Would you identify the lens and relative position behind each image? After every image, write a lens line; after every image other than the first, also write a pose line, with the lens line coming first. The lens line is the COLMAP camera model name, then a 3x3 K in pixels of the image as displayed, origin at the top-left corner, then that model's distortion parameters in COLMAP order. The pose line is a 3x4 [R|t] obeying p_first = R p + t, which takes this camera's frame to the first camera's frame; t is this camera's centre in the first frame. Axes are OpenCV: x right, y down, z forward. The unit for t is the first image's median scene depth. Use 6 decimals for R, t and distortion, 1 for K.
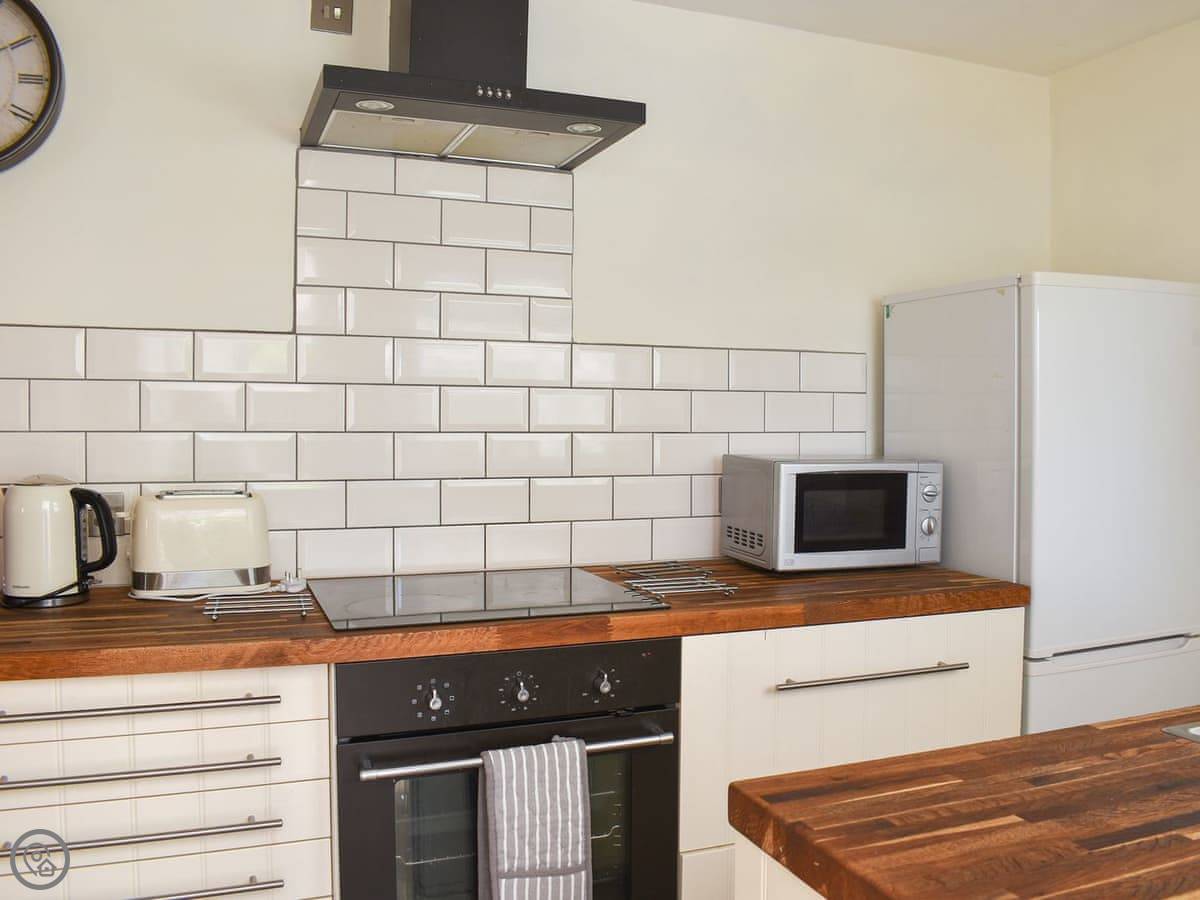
lens RADIAL K [[1072.2, 0, 600.0], [0, 1072.2, 450.0], [0, 0, 1]] dist [0.000085, 0.000610]
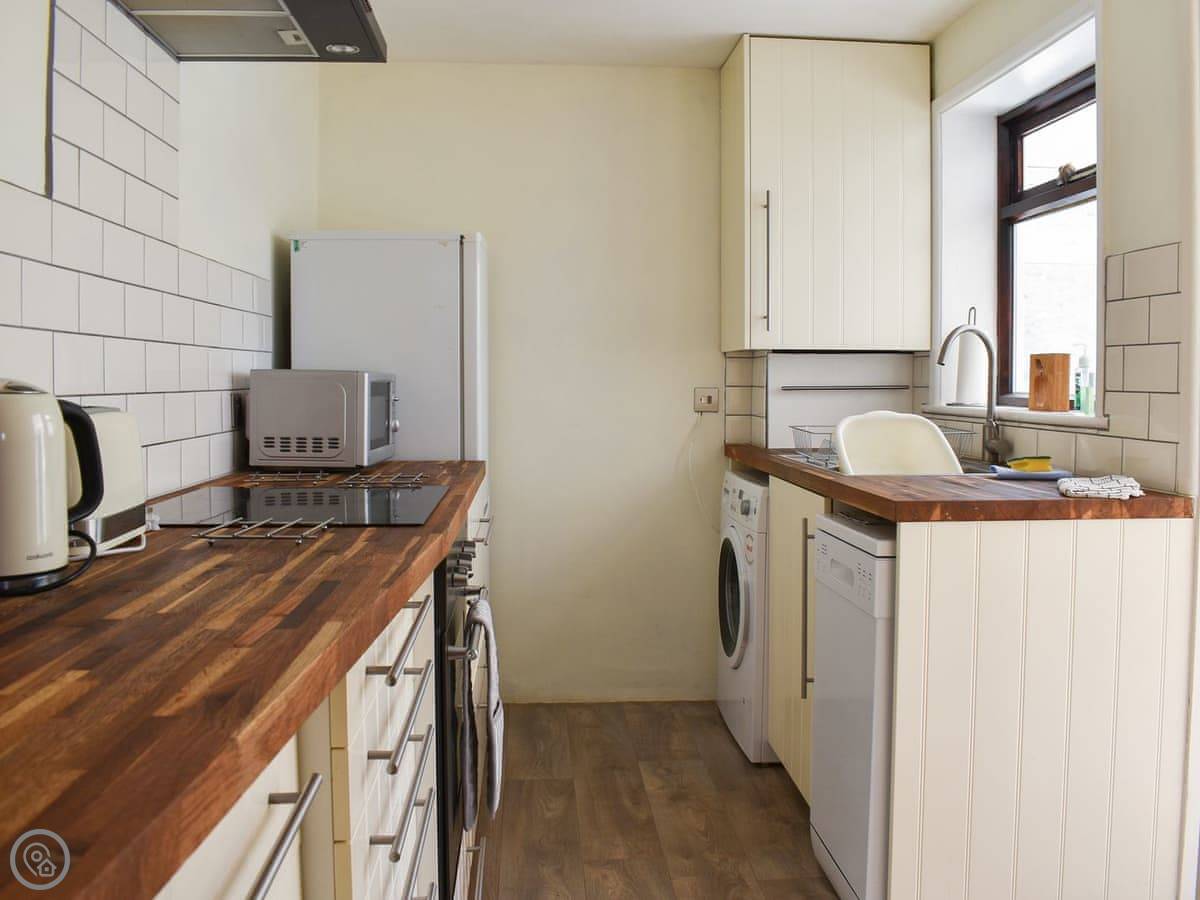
lens RADIAL K [[1072.2, 0, 600.0], [0, 1072.2, 450.0], [0, 0, 1]] dist [0.000085, 0.000610]
pose [[0.327990, -0.076967, 0.941541, -0.821388], [0.036127, 0.996968, 0.068913, 0.023903], [-0.943990, 0.011412, 0.329776, 0.363486]]
